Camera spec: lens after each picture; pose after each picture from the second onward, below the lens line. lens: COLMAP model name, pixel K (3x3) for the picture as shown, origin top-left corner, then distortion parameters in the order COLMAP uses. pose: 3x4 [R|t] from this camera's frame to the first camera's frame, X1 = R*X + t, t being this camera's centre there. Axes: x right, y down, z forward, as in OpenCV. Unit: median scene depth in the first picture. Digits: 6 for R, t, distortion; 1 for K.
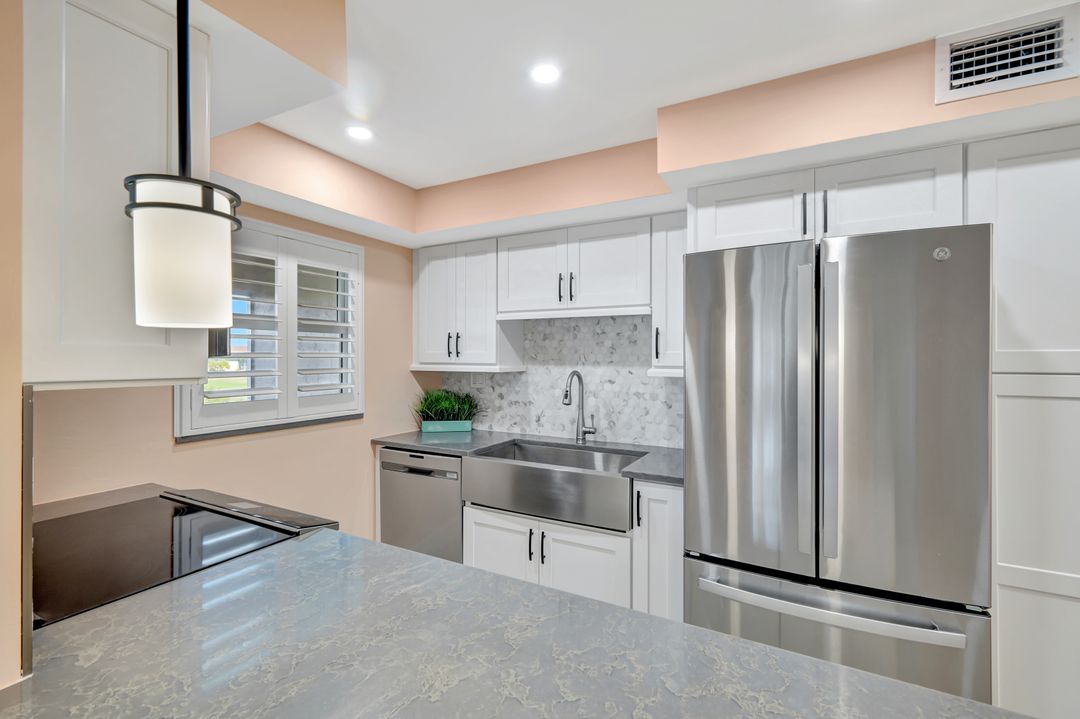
lens RADIAL K [[475.0, 0, 530.9], [0, 475.0, 364.4], [0, 0, 1]] dist [-0.002834, -0.000070]
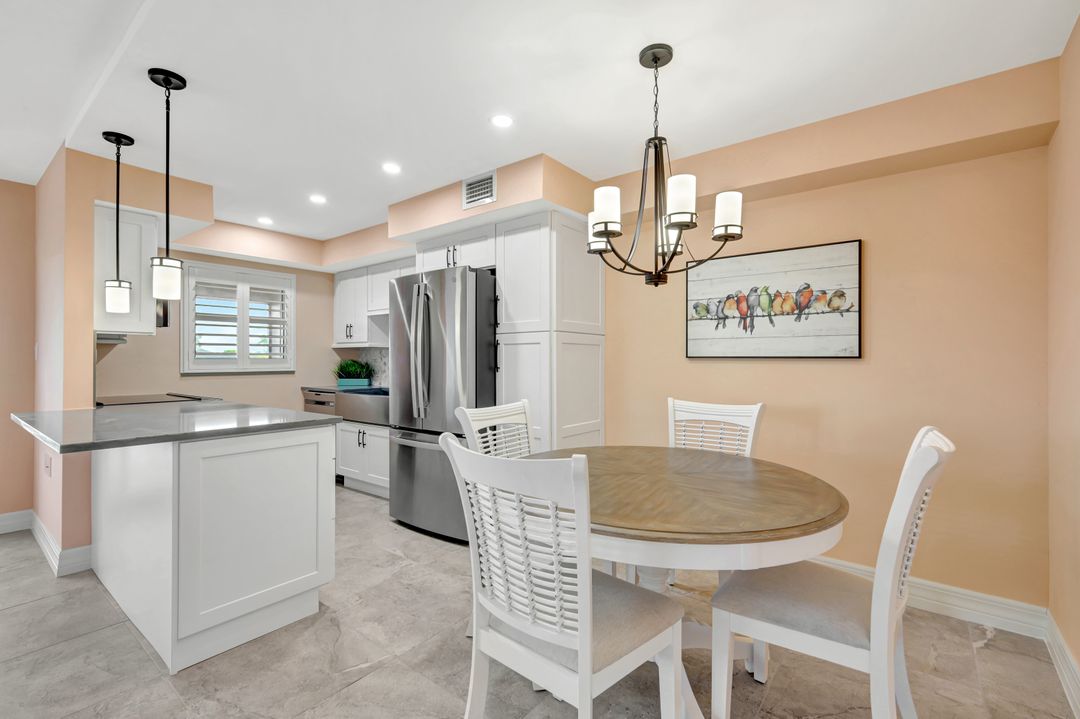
lens RADIAL K [[475.0, 0, 531.5], [0, 475.0, 360.2], [0, 0, 1]] dist [-0.002834, -0.000070]
pose [[0.985588, -0.000904, -0.169161, 0.792270], [-0.001470, 0.999902, -0.013910, 0.087700], [0.169157, 0.013958, 0.985490, -0.560664]]
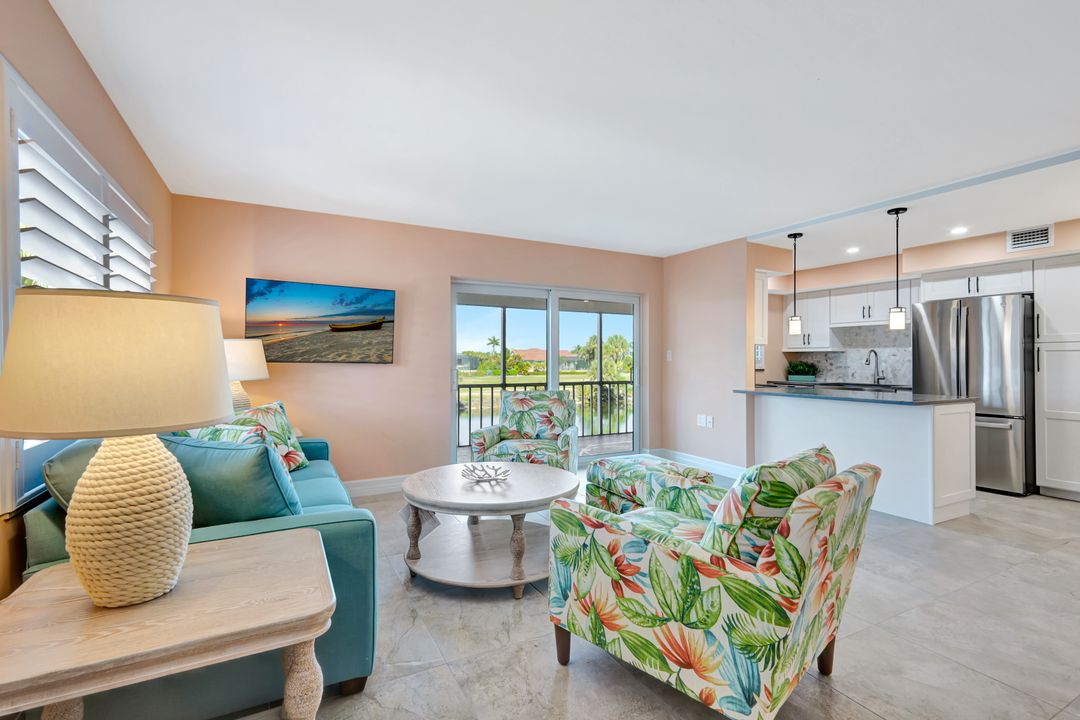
lens RADIAL K [[475.0, 0, 541.4], [0, 475.0, 358.4], [0, 0, 1]] dist [-0.002834, -0.000070]
pose [[0.834860, -0.004257, -0.550446, 0.023066], [-0.004085, 0.999895, -0.013928, 0.087380], [0.550447, 0.013877, 0.834755, -1.599447]]
